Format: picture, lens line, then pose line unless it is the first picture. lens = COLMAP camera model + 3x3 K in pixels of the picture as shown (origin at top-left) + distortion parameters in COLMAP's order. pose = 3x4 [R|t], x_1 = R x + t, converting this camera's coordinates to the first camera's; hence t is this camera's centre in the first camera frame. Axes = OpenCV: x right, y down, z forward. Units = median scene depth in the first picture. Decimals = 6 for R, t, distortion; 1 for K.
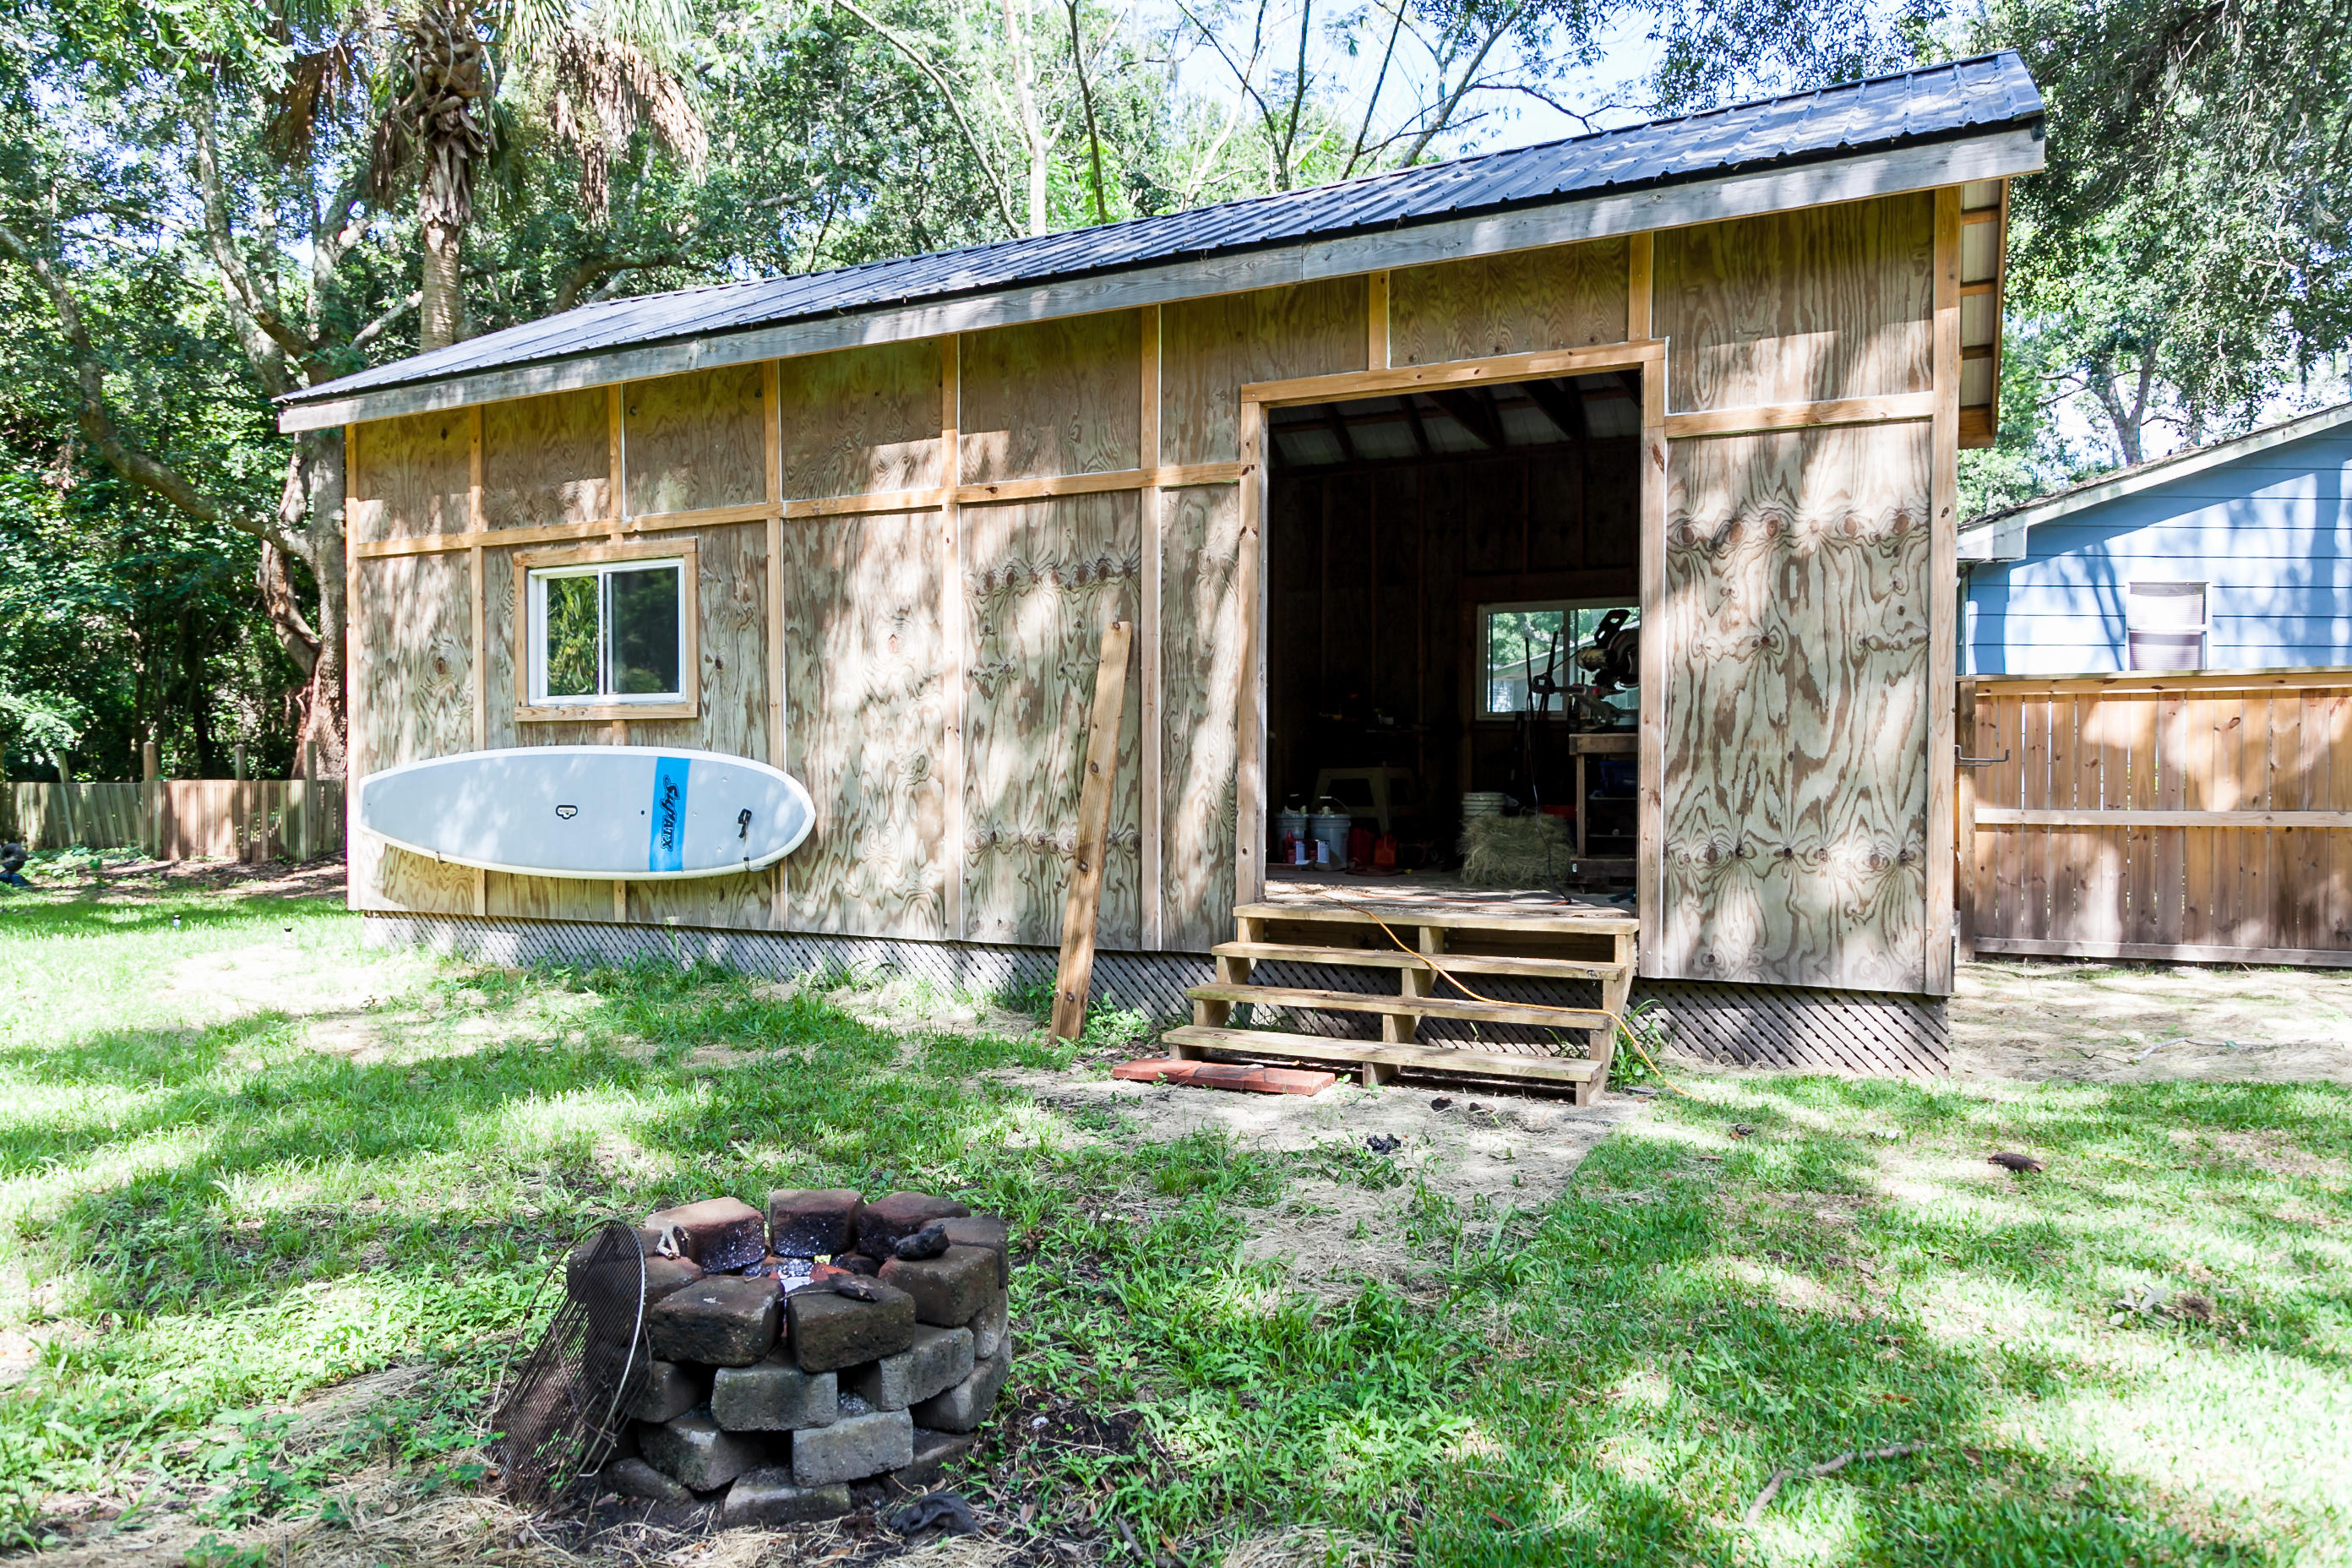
lens RADIAL K [[1610.1, 0, 1188.9], [0, 1610.1, 844.6], [0, 0, 1]] dist [-0.006464, 0.002861]
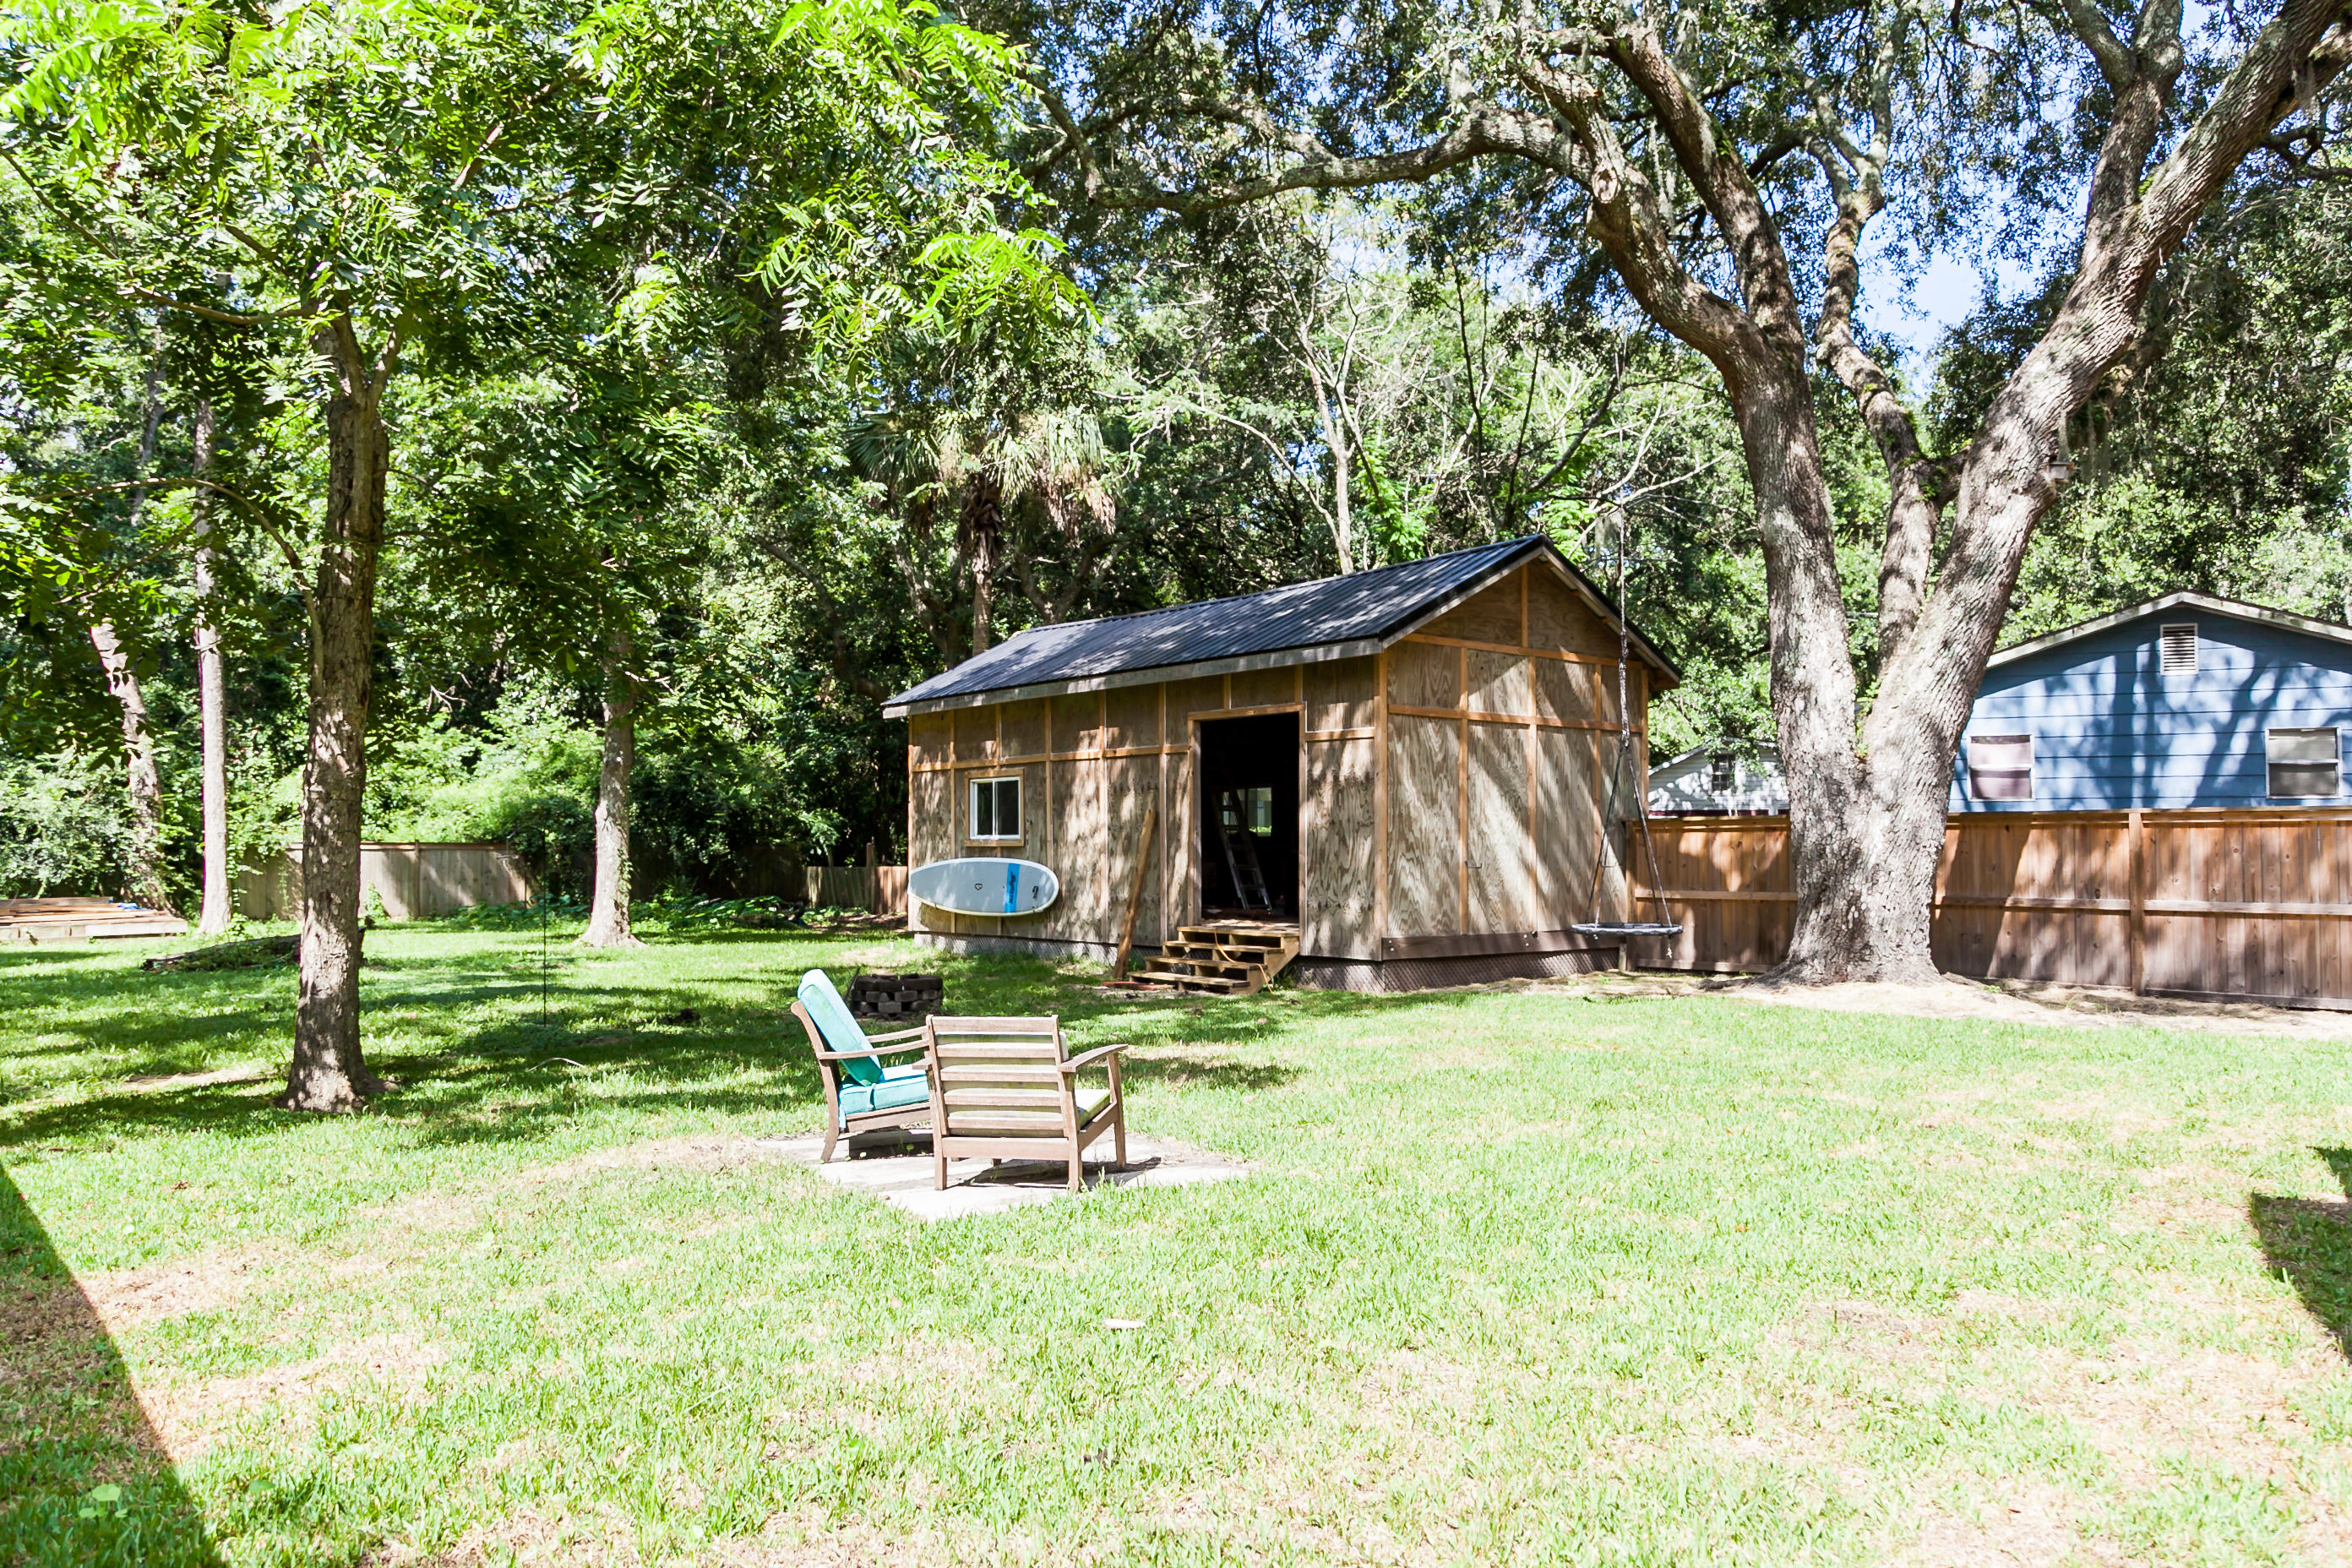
lens RADIAL K [[1639.4, 0, 1176.0], [0, 1639.4, 784.0], [0, 0, 1]] dist [-0.001301, -0.006972]
pose [[0.910245, -0.020374, -0.413569, 0.901826], [-0.014322, 0.996642, -0.080620, 0.020646], [0.413823, 0.079307, 0.906896, -1.087253]]
